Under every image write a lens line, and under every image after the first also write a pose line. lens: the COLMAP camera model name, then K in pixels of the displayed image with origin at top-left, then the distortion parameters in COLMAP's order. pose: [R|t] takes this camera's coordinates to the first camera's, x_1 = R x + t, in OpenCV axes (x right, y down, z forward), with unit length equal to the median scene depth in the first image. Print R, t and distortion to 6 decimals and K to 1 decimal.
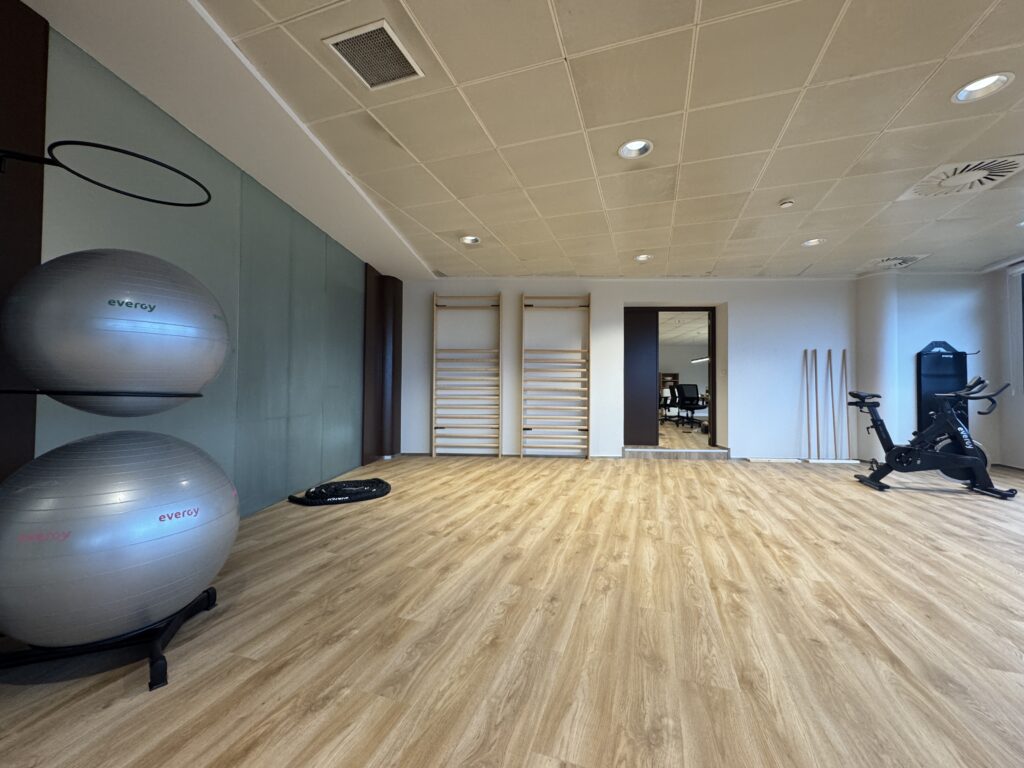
lens RADIAL K [[410.2, 0, 513.6], [0, 410.2, 380.6], [0, 0, 1]] dist [-0.013796, 0.000157]
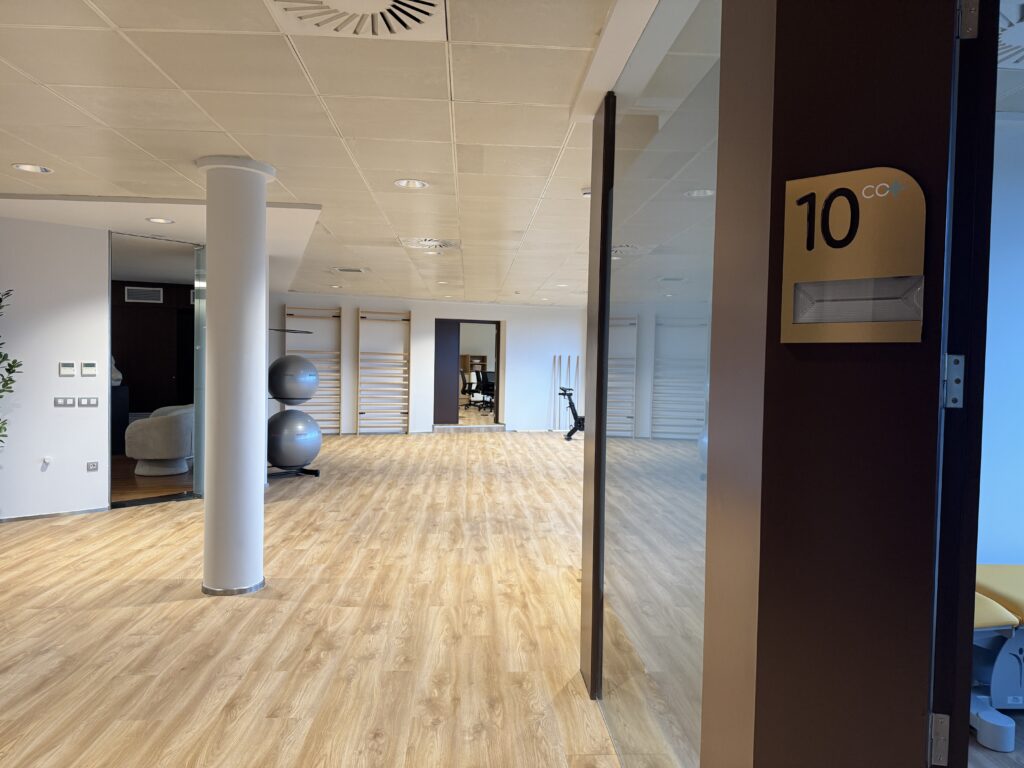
lens RADIAL K [[722.6, 0, 489.2], [0, 722.6, 371.5], [0, 0, 1]] dist [-0.001245, -0.020513]
pose [[0.938426, 0.000935, 0.345480, -0.384069], [-0.016408, 0.998989, 0.041864, -0.117749], [-0.345092, -0.044954, 0.937492, -1.296798]]
